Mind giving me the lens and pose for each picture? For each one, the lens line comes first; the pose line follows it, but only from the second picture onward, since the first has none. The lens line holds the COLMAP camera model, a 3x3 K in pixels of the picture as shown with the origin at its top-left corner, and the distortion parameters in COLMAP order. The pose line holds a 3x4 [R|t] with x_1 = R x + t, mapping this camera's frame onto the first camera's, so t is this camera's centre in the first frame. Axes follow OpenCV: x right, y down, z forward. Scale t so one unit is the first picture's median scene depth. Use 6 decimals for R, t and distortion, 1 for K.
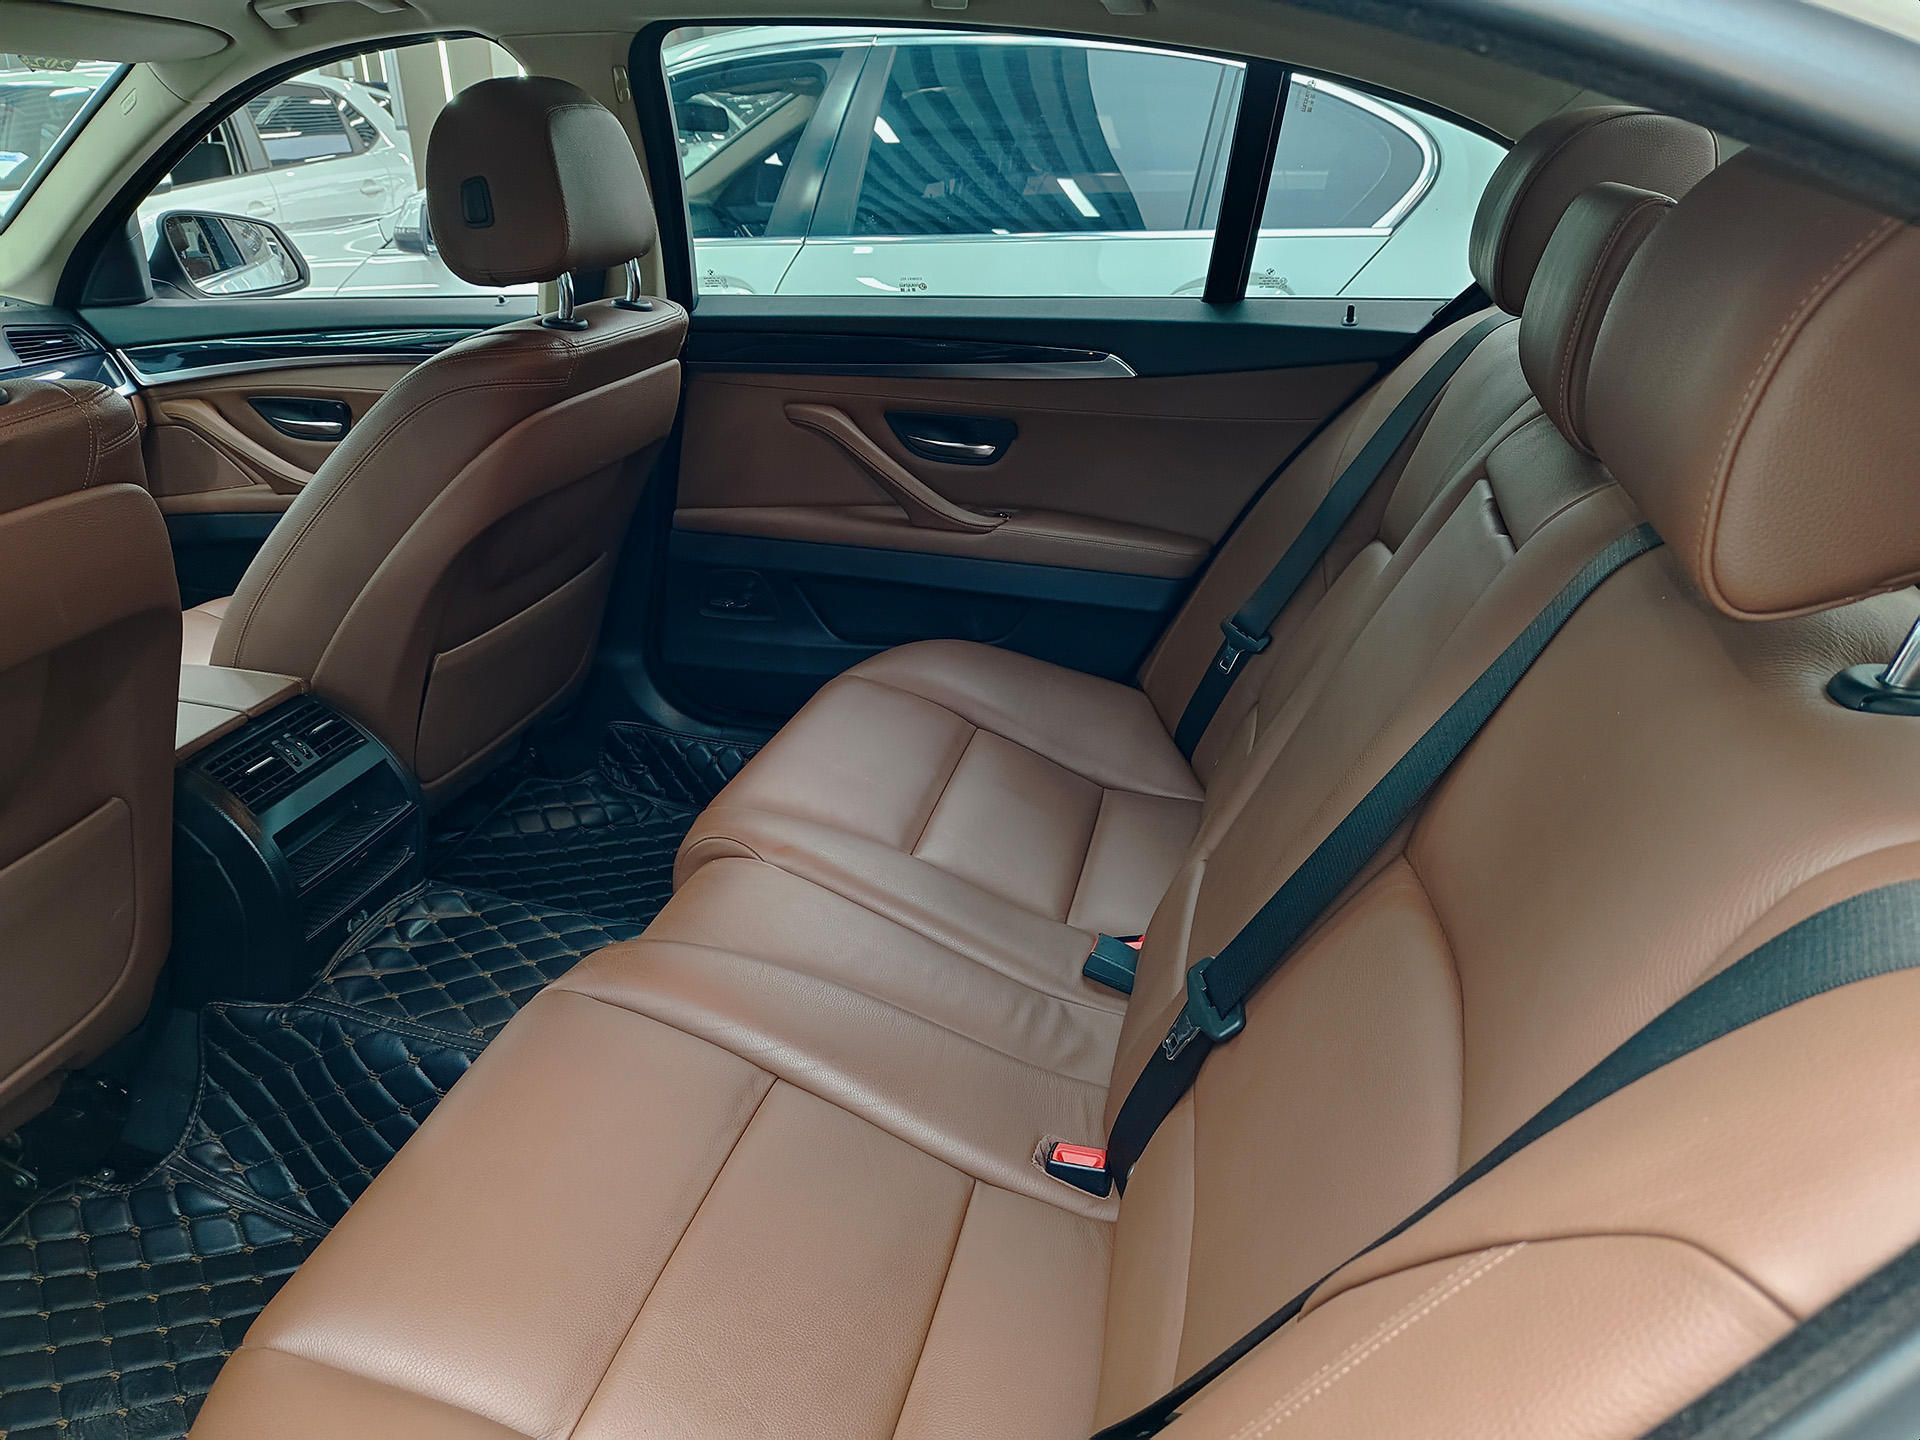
lens RADIAL K [[1345.6, 0, 956.9], [0, 1345.6, 683.7], [0, 0, 1]] dist [-0.001495, -0.000413]
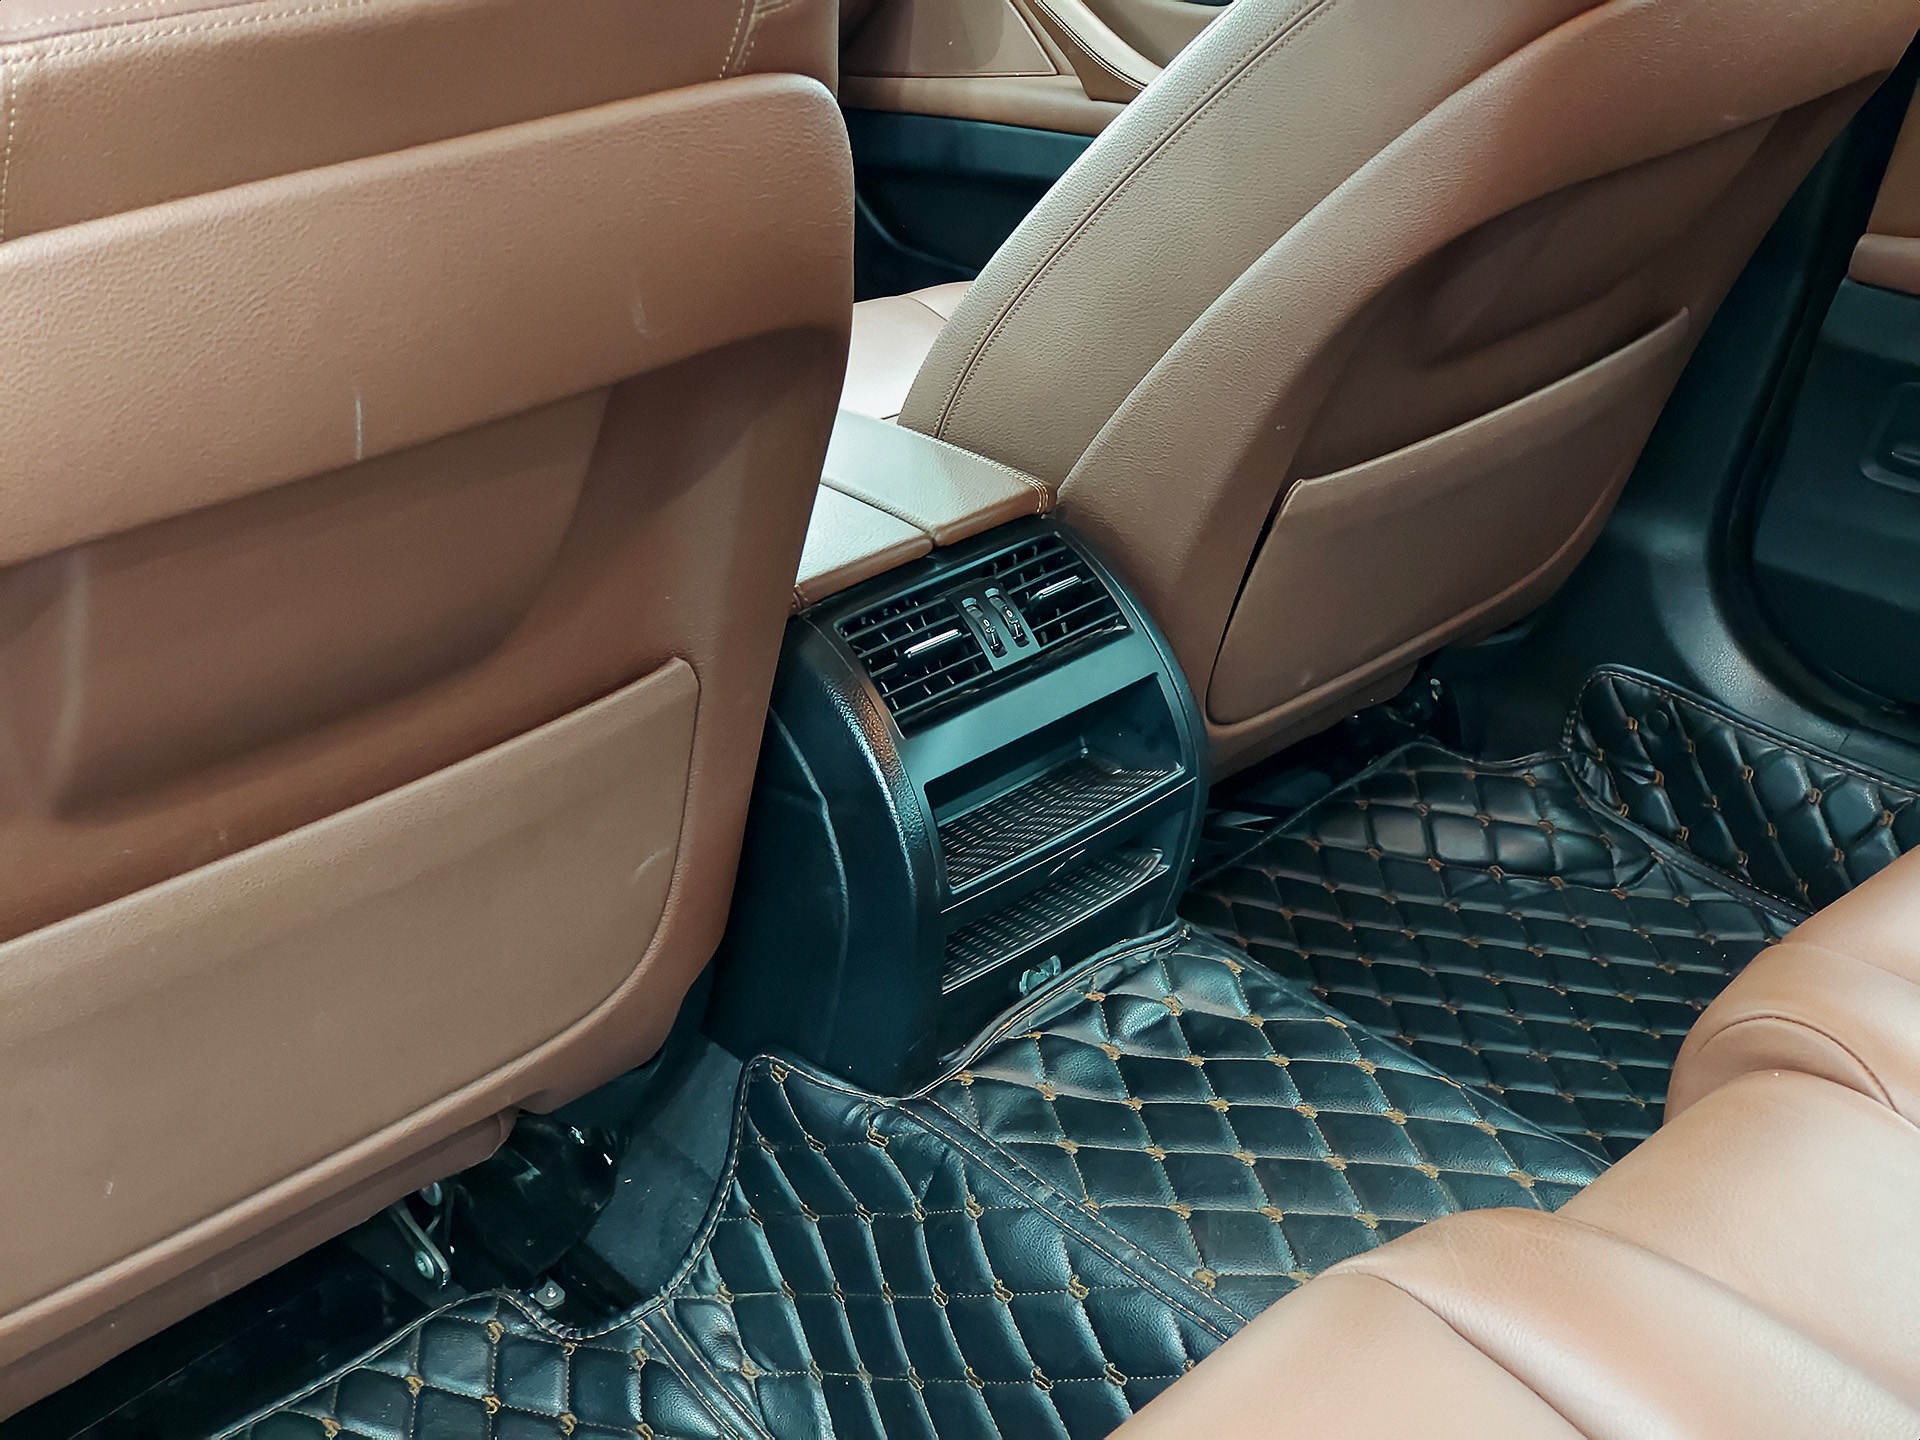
lens RADIAL K [[2630.2, 0, 960.0], [0, 2630.2, 720.0], [0, 0, 1]] dist [-0.024948, 2.425397]
pose [[0.860907, 0.231616, -0.452983, -0.040669], [-0.199818, 0.972748, 0.117620, -0.029647], [0.467881, -0.010746, 0.883726, 0.102493]]
